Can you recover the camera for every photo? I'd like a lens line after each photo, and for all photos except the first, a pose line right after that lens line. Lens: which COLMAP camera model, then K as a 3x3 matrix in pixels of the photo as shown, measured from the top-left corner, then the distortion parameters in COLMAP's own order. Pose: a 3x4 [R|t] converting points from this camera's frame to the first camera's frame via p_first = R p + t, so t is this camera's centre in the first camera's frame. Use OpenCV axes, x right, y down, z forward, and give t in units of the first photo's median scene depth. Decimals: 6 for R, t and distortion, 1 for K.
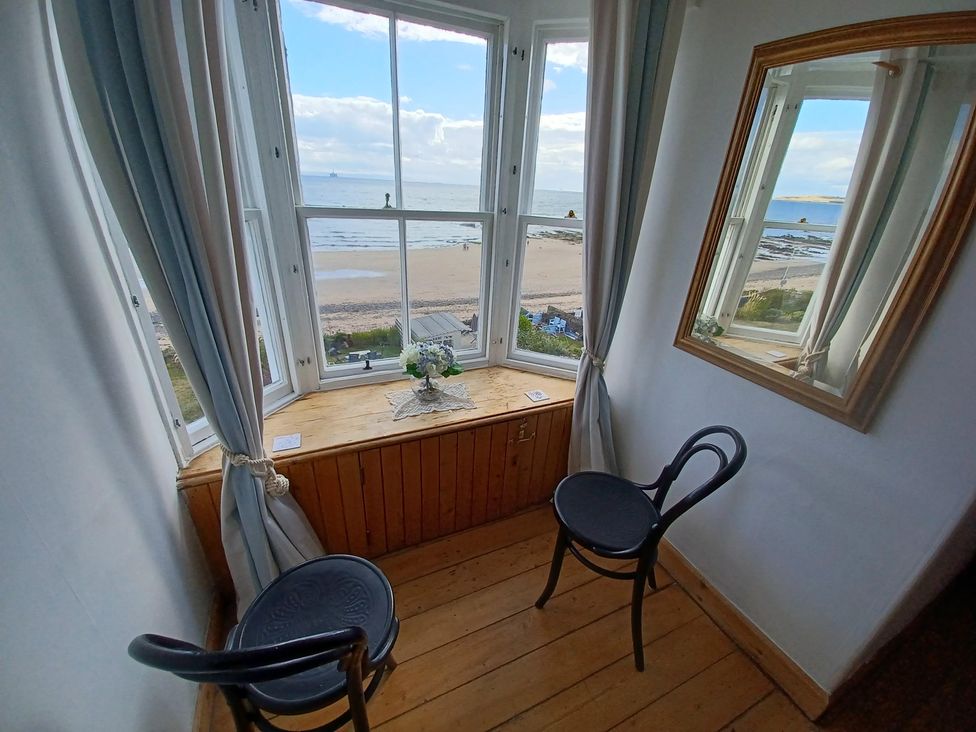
lens RADIAL K [[389.8, 0, 485.0], [0, 389.8, 364.9], [0, 0, 1]] dist [0.023430, -0.018758]
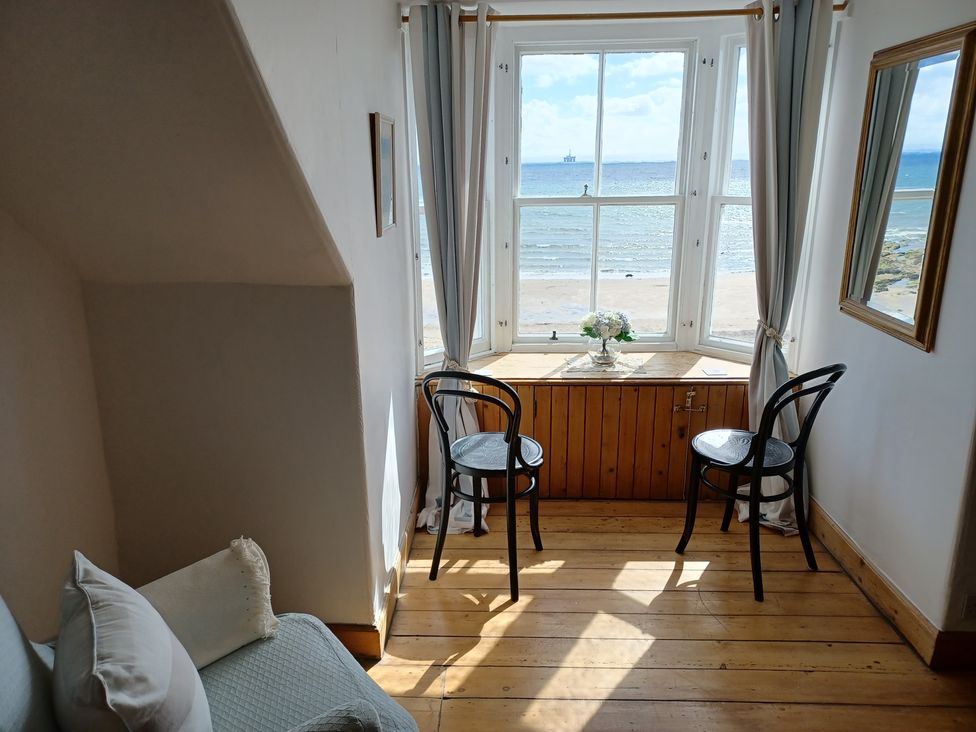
lens RADIAL K [[716.5, 0, 469.6], [0, 716.5, 364.5], [0, 0, 1]] dist [0.080231, -0.107004]
pose [[0.890028, 0.060205, -0.451914, 0.446698], [-0.135274, 0.981477, -0.135663, 0.430432], [0.435375, 0.181876, 0.881686, -0.952775]]
